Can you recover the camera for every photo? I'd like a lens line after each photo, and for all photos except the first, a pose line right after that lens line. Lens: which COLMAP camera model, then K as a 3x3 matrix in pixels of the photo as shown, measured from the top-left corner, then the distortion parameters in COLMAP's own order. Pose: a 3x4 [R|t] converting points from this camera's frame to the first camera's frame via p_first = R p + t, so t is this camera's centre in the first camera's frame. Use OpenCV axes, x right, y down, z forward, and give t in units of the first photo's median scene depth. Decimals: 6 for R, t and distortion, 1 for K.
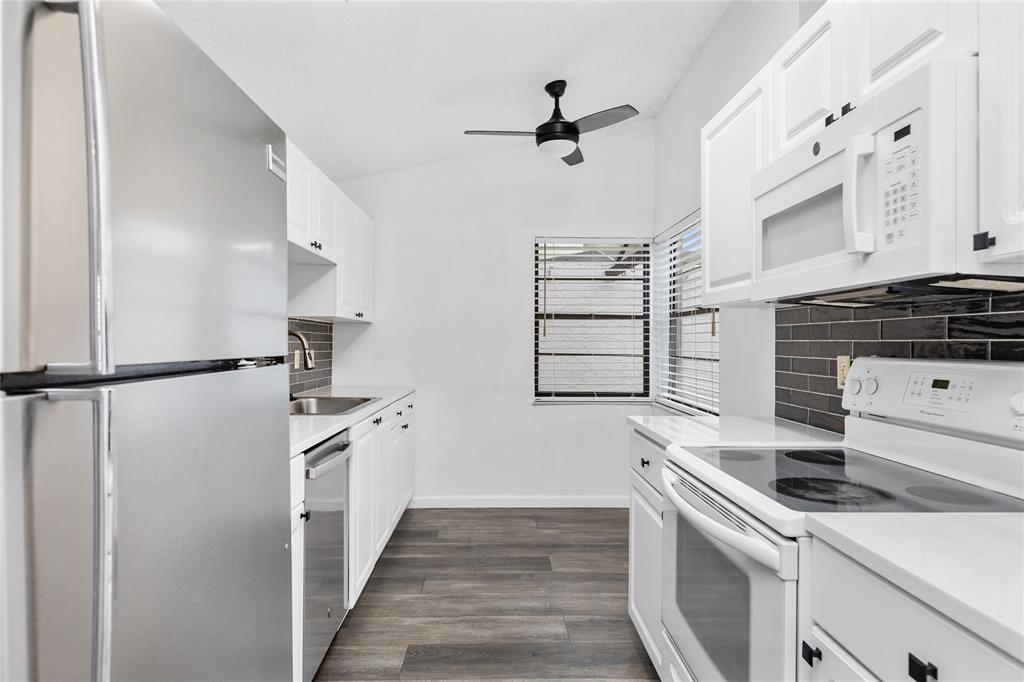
lens RADIAL K [[583.2, 0, 512.0], [0, 583.2, 341.0], [0, 0, 1]] dist [0.001627, 0.000020]
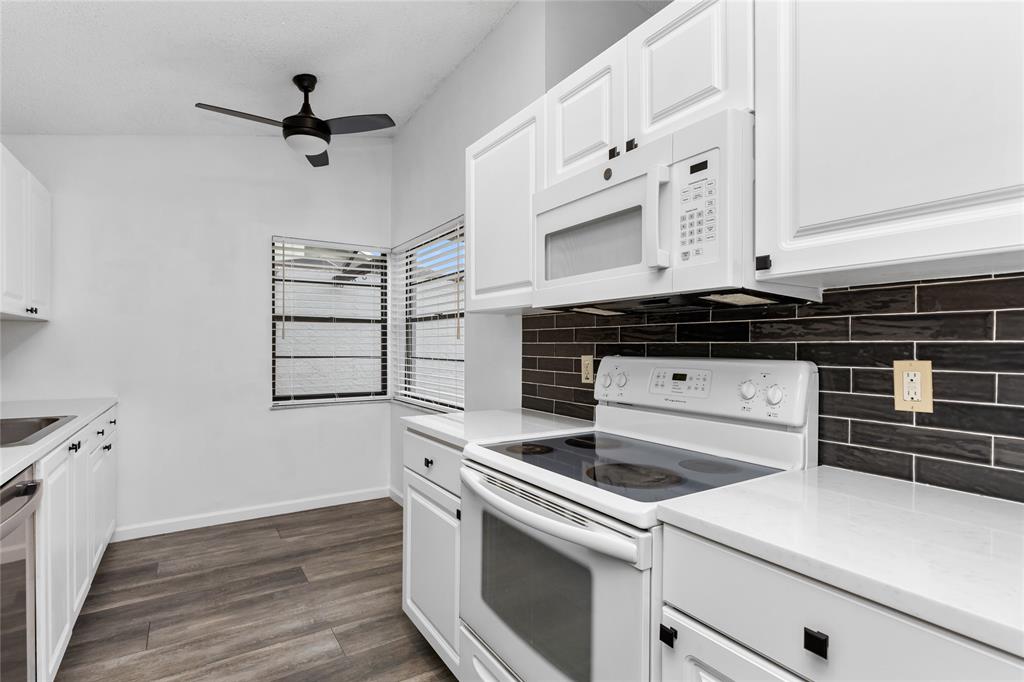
lens RADIAL K [[502.4, 0, 509.2], [0, 502.4, 348.8], [0, 0, 1]] dist [-0.002410, 0.000048]
pose [[0.858985, -0.007091, 0.511952, -0.079925], [0.001646, 0.999937, 0.011089, -0.000215], [-0.511998, -0.008683, 0.858943, 0.138741]]
